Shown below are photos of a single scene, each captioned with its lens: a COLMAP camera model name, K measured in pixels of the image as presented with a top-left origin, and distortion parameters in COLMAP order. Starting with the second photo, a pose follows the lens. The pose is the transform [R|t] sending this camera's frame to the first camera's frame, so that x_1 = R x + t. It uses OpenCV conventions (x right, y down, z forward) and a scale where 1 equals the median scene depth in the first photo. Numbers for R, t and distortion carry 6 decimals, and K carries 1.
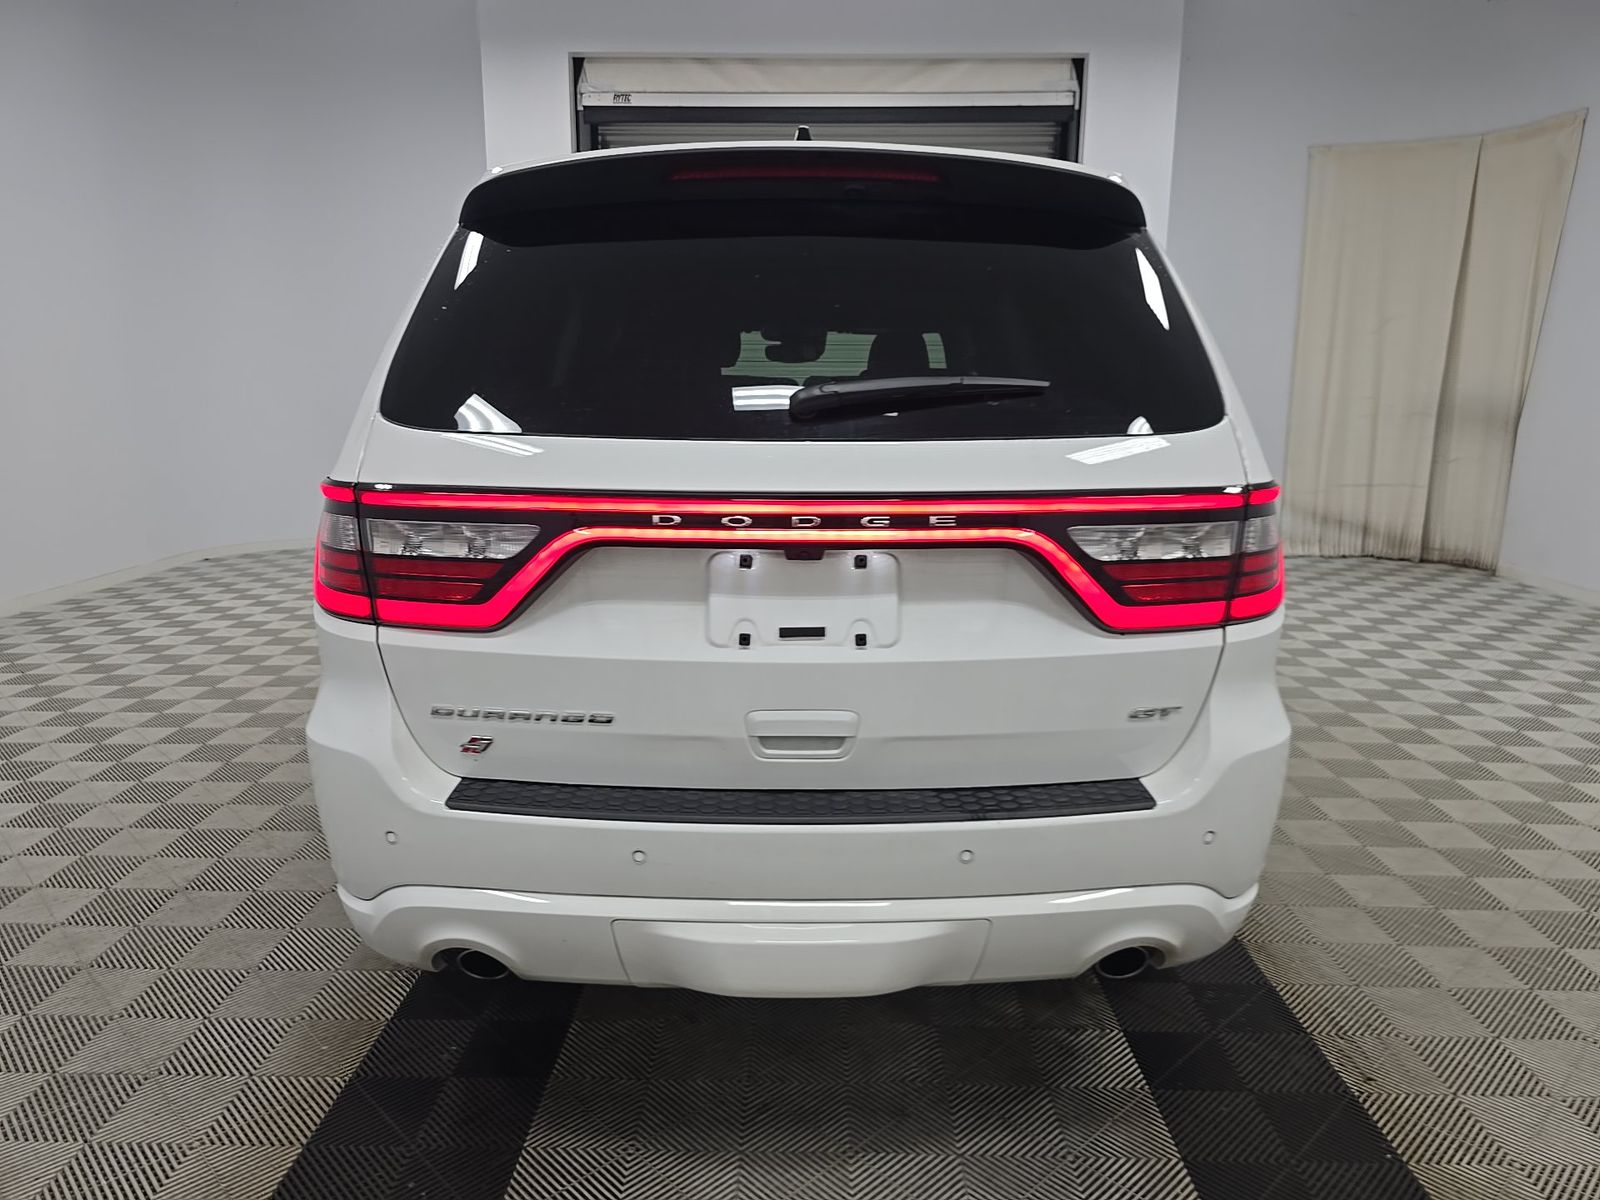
lens RADIAL K [[1082.8, 0, 805.7], [0, 1082.8, 597.8], [0, 0, 1]] dist [0.065216, -0.035644]
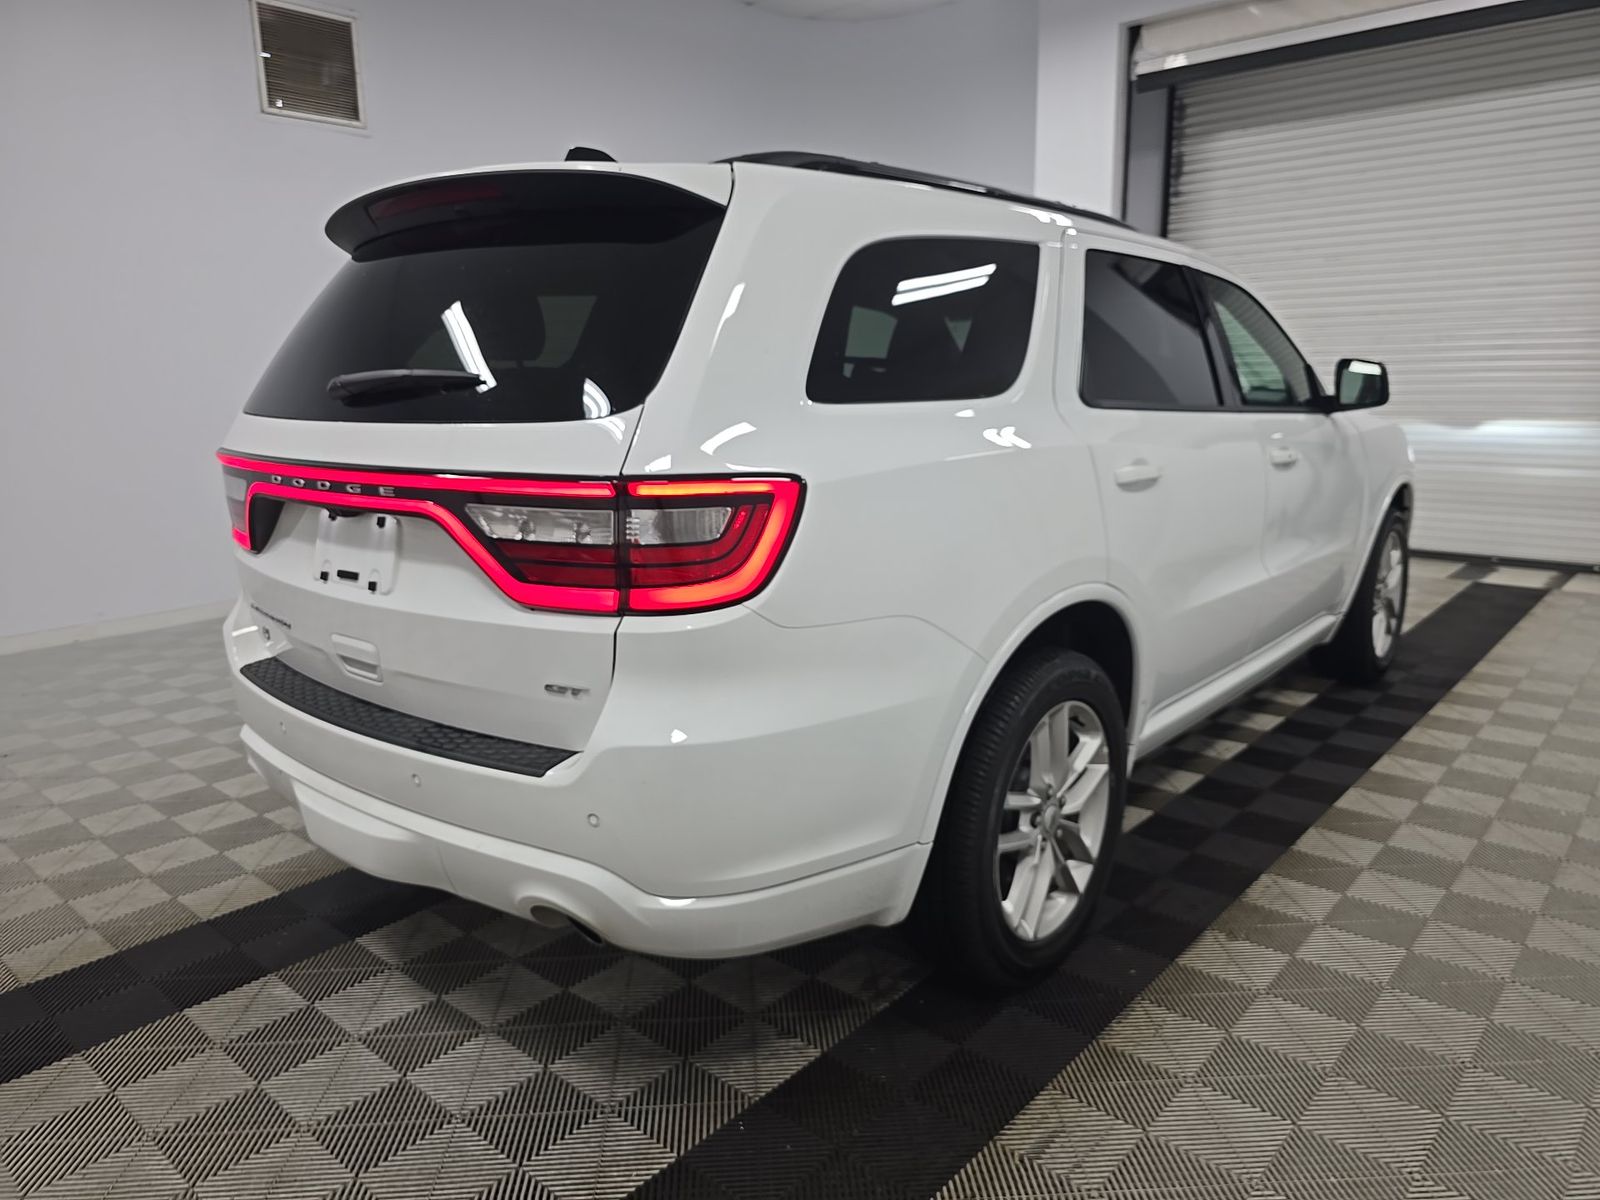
lens RADIAL K [[1082.8, 0, 805.7], [0, 1082.8, 597.8], [0, 0, 1]] dist [0.065216, -0.035644]
pose [[0.747196, 0.111780, -0.655137, 1.195197], [-0.099605, 0.993455, 0.055902, -0.064436], [0.657098, 0.023485, 0.753439, 0.379772]]
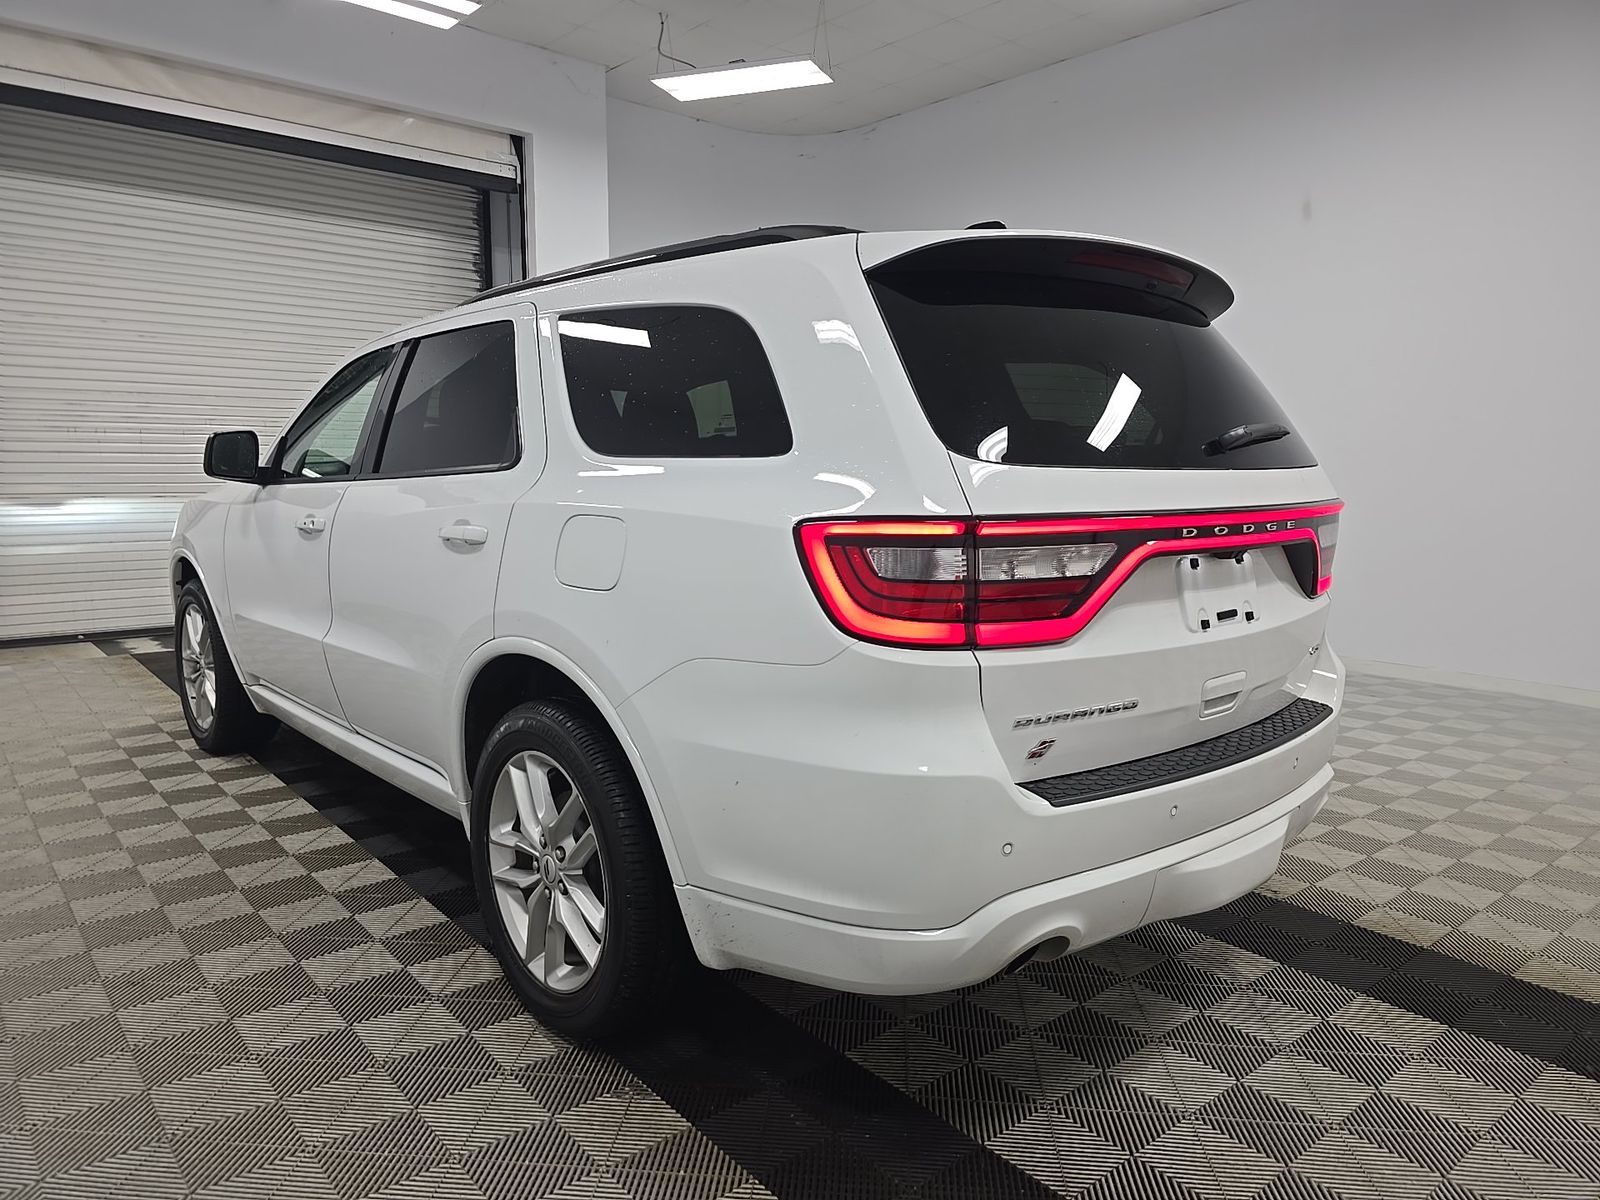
lens RADIAL K [[1082.8, 0, 805.7], [0, 1082.8, 597.8], [0, 0, 1]] dist [0.065216, -0.035644]
pose [[0.763739, -0.083291, 0.640129, -1.201868], [0.119956, 0.992681, -0.013956, -0.030215], [-0.634281, 0.087445, 0.768141, 0.297529]]
